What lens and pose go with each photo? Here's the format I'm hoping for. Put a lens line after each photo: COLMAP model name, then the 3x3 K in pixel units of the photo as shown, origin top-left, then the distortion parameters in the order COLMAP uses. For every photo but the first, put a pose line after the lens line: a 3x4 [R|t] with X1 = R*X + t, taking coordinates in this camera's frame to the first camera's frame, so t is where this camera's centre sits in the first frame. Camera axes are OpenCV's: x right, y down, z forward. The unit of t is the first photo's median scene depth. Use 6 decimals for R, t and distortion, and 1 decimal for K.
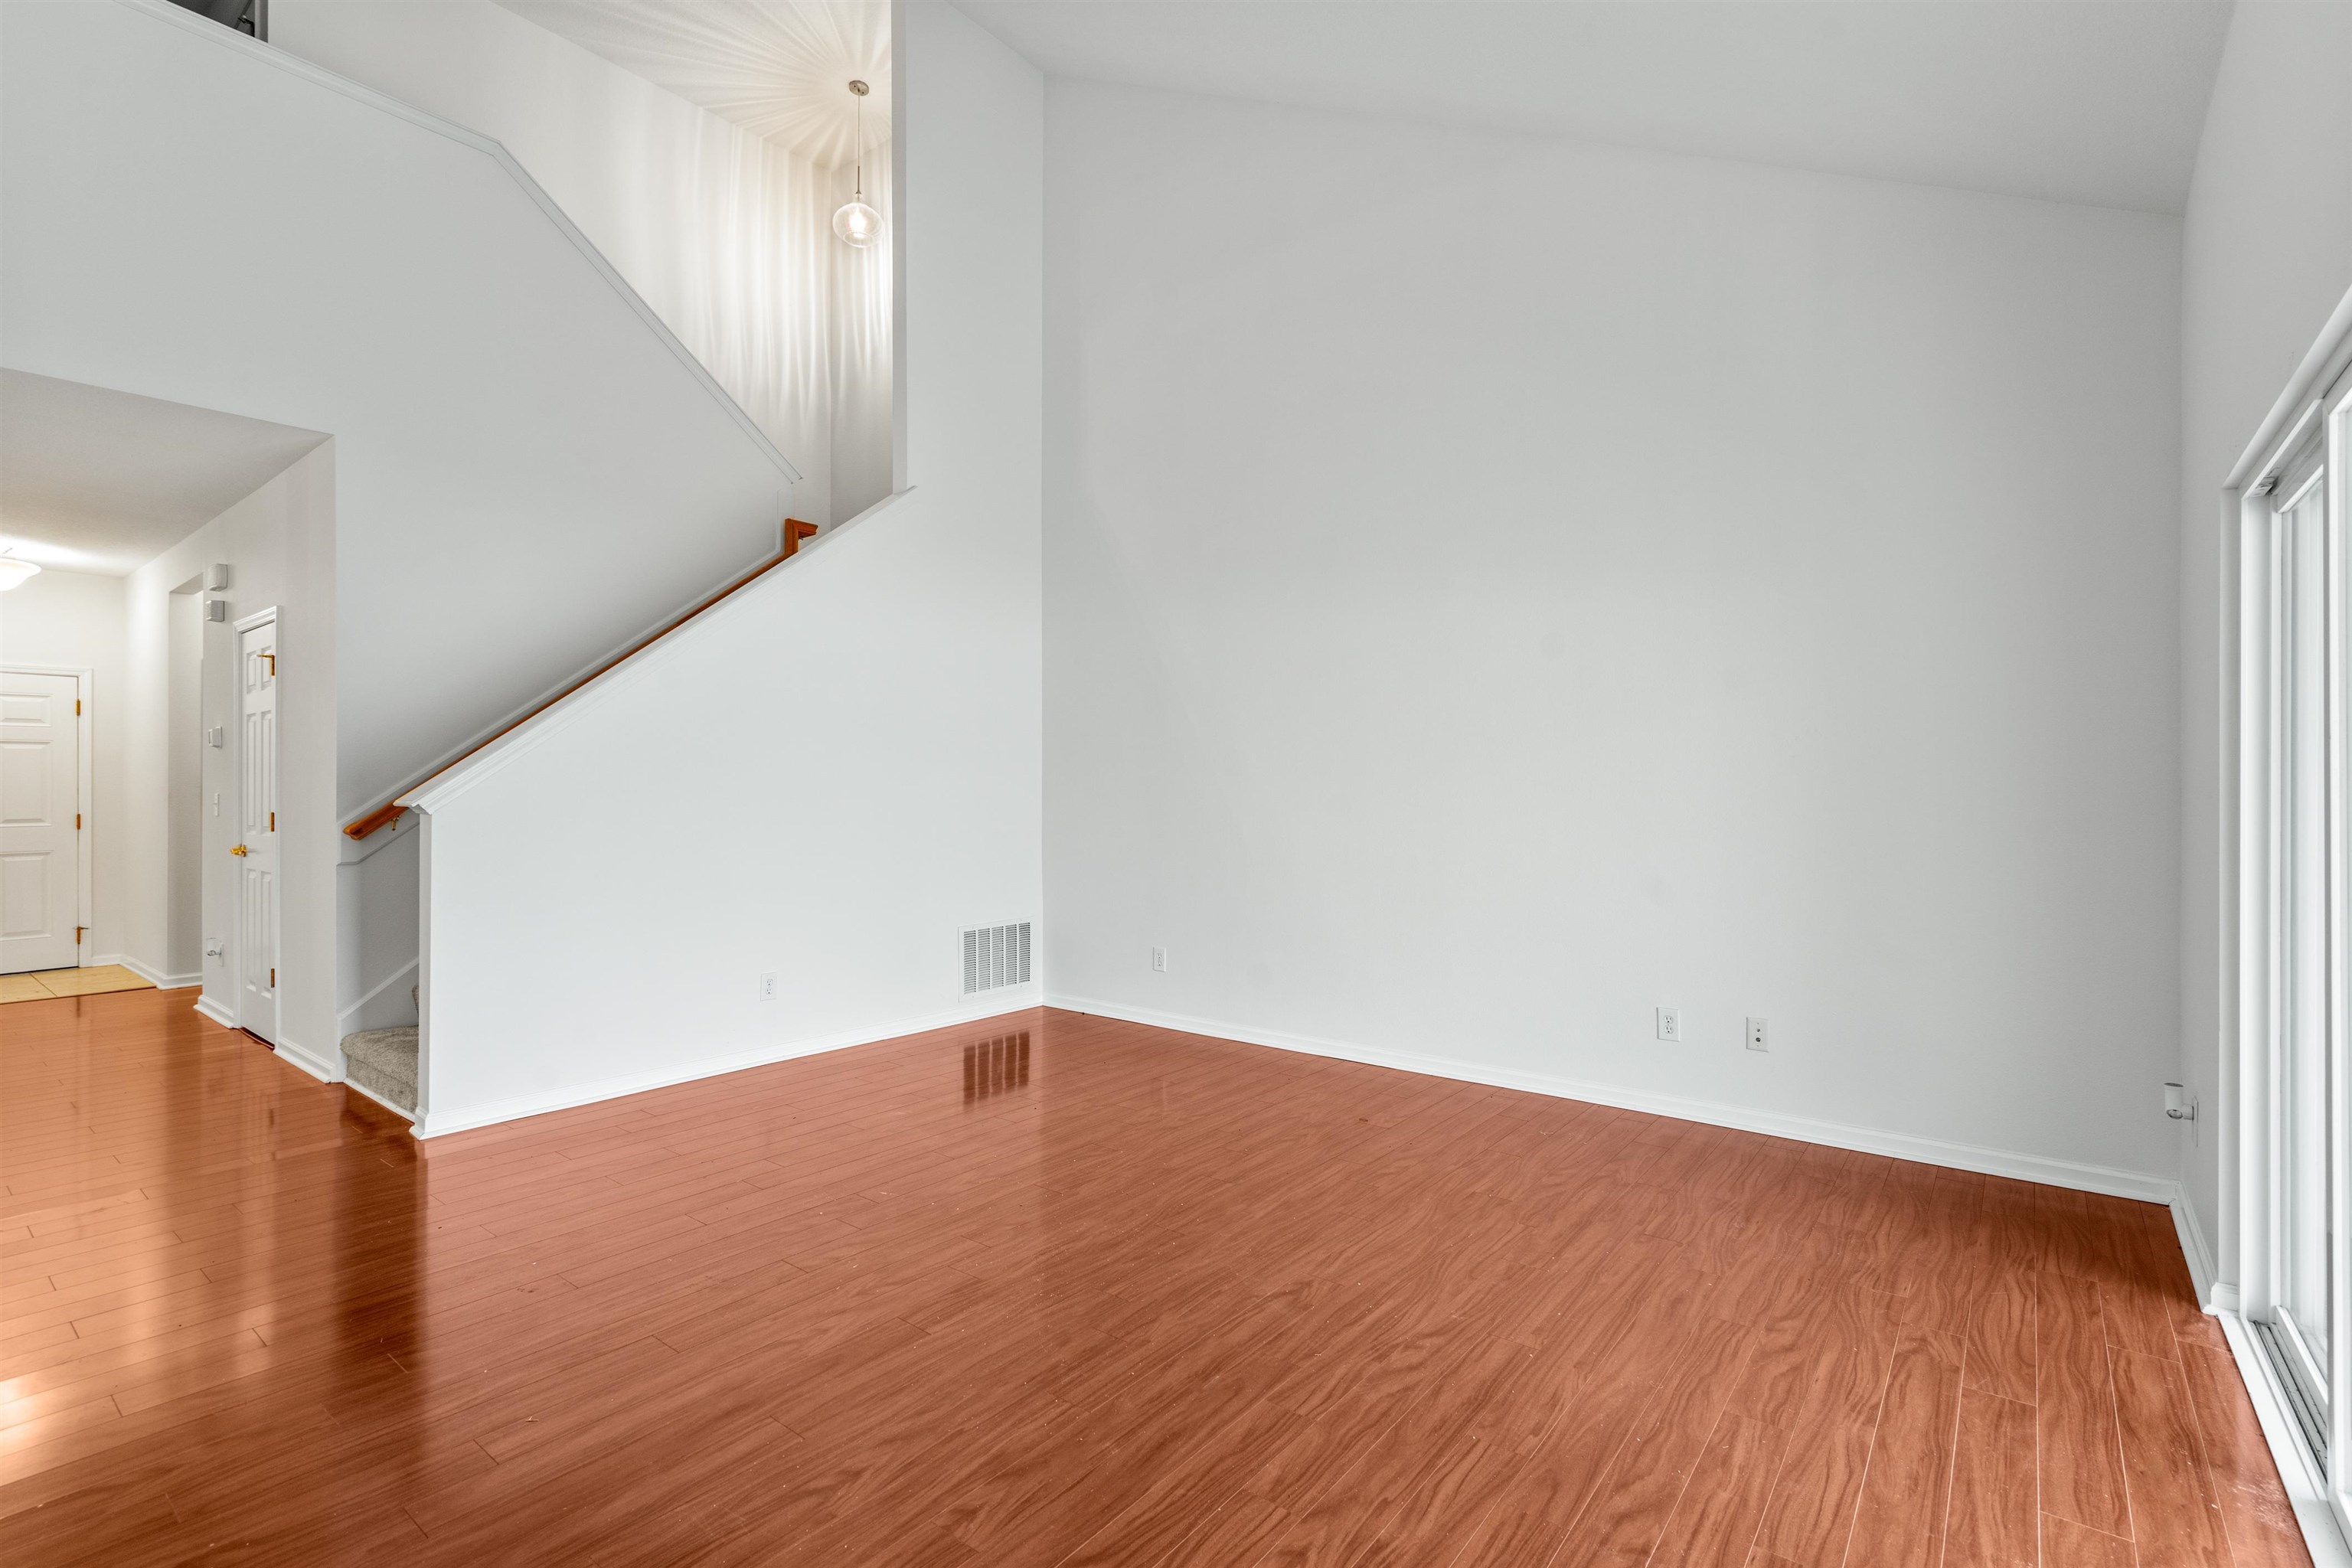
lens RADIAL K [[1063.2, 0, 1170.4], [0, 1063.2, 784.5], [0, 0, 1]] dist [0.001271, -0.000021]
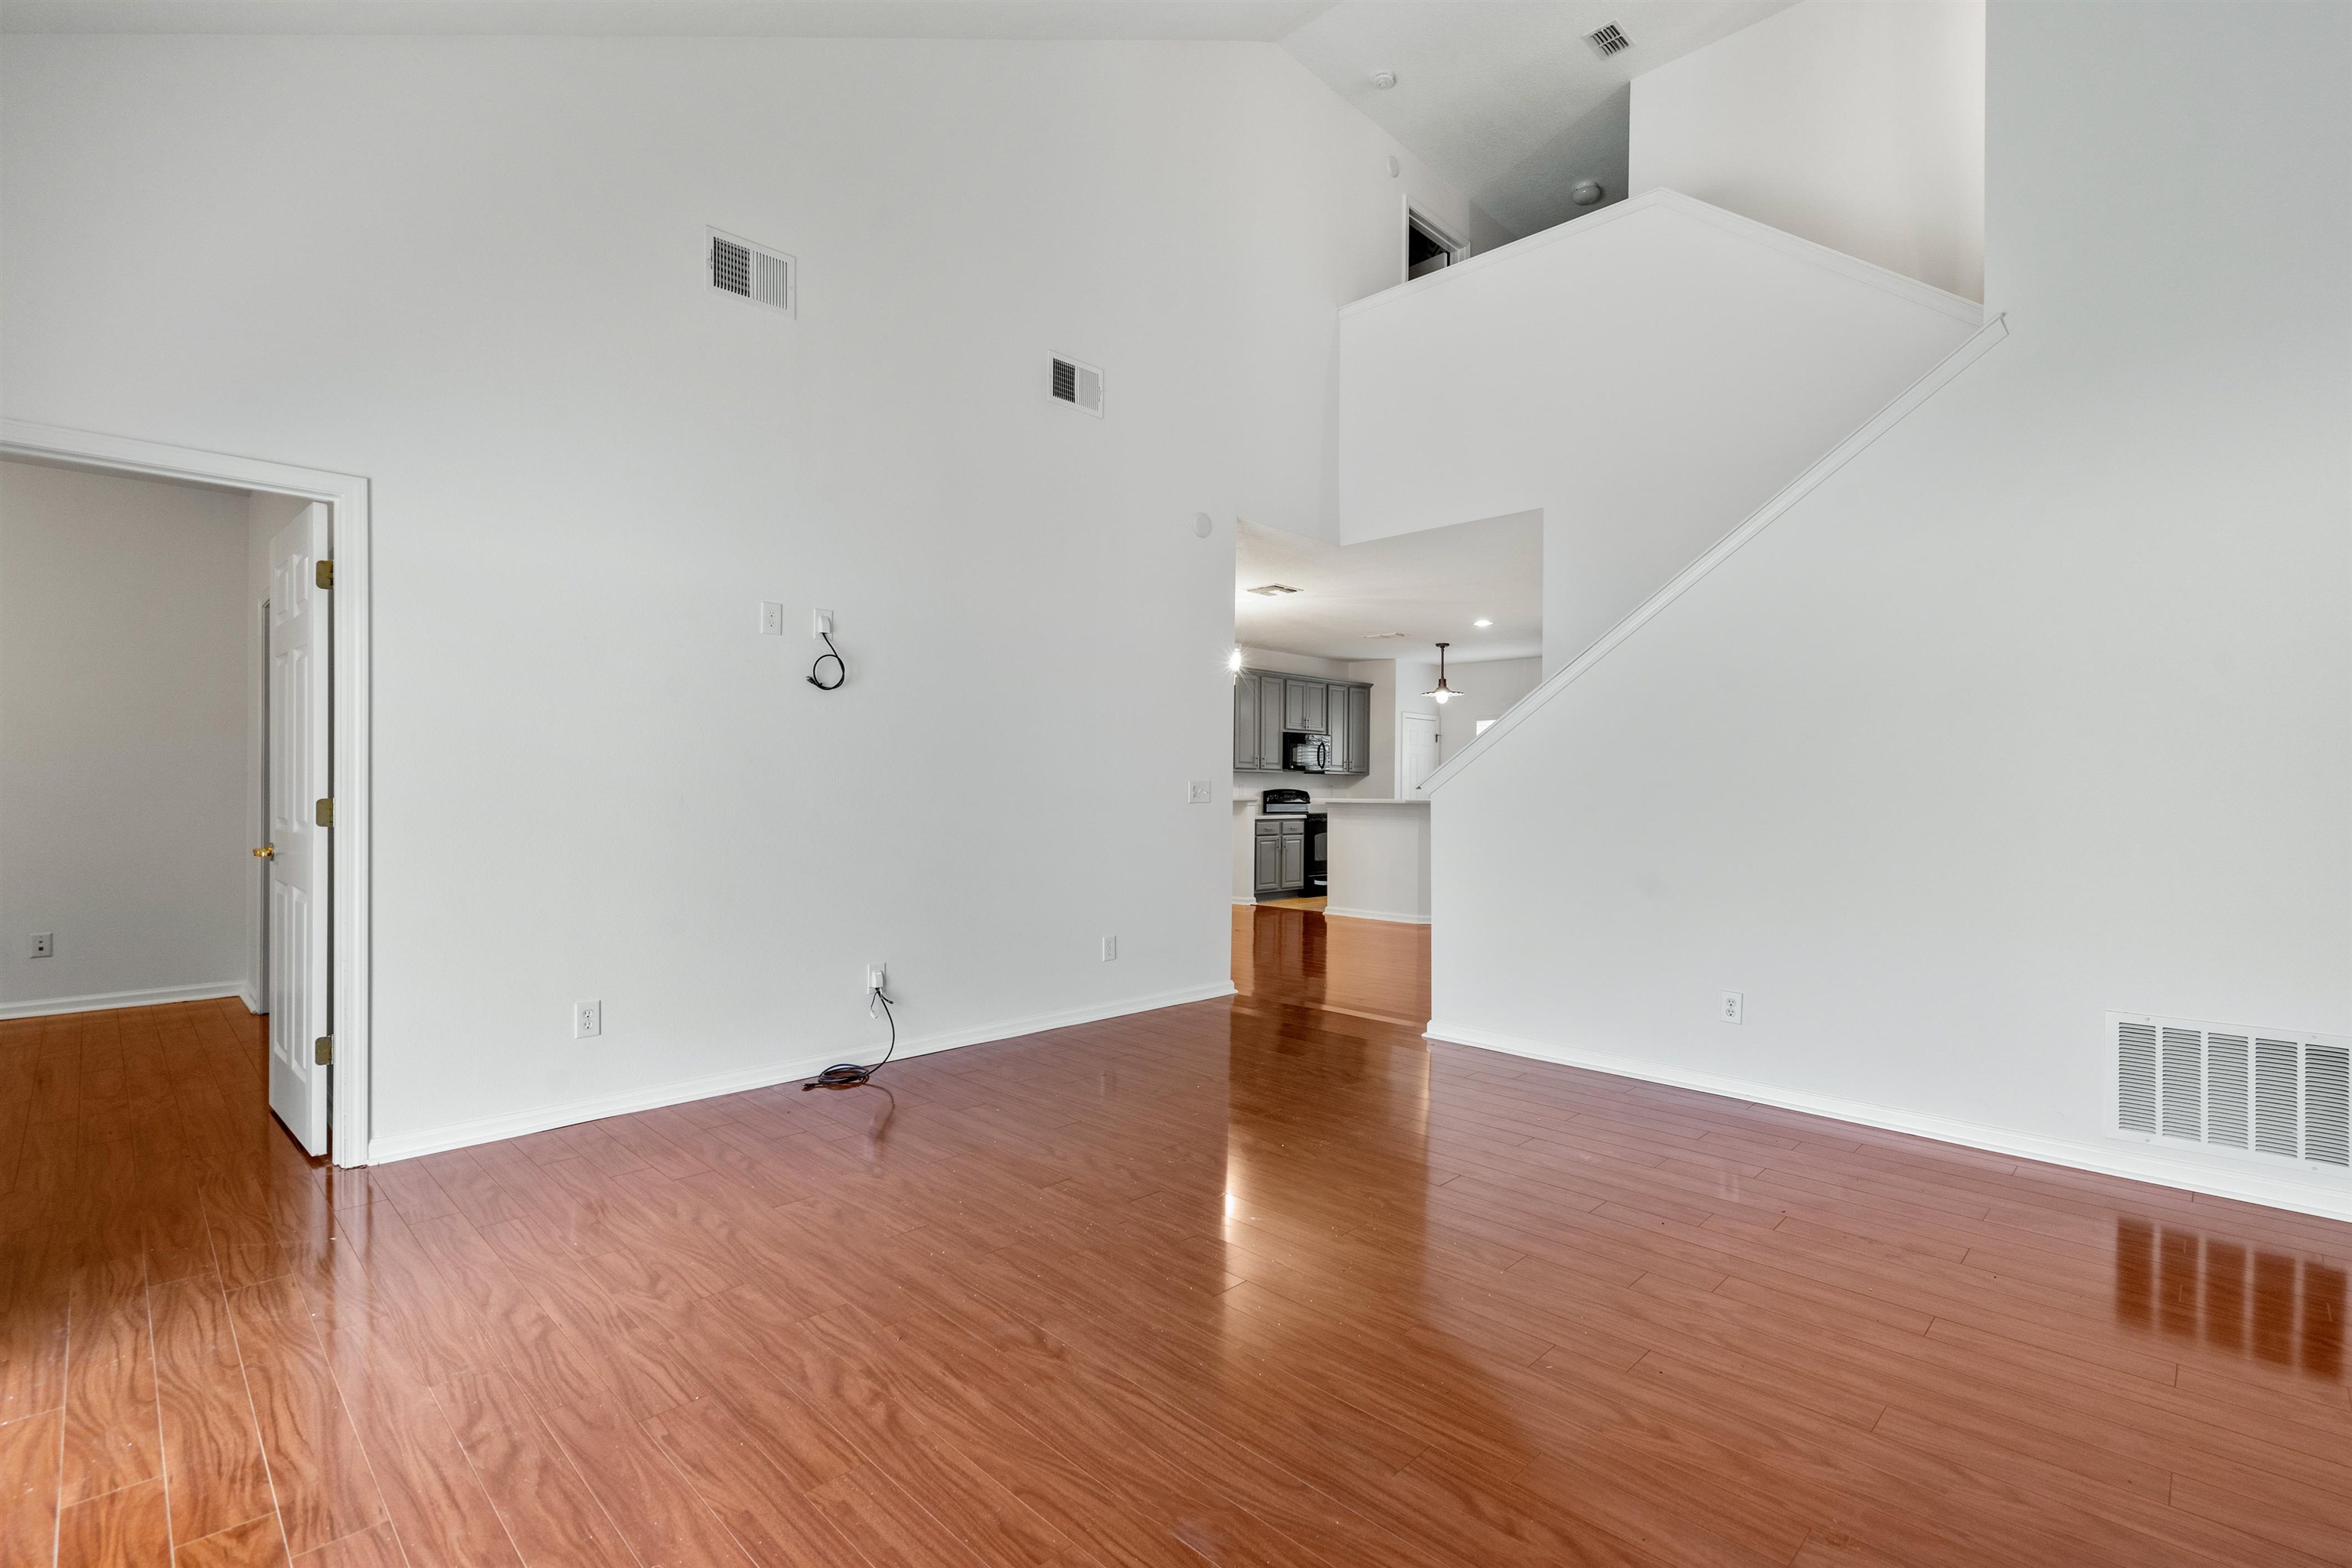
lens RADIAL K [[1063.2, 0, 1170.4], [0, 1063.2, 784.5], [0, 0, 1]] dist [0.001271, -0.000021]
pose [[-0.103282, -0.004186, -0.994643, 1.117910], [-0.006992, 0.999969, -0.003483, 0.042228], [0.994628, 0.006595, -0.103308, 1.402341]]
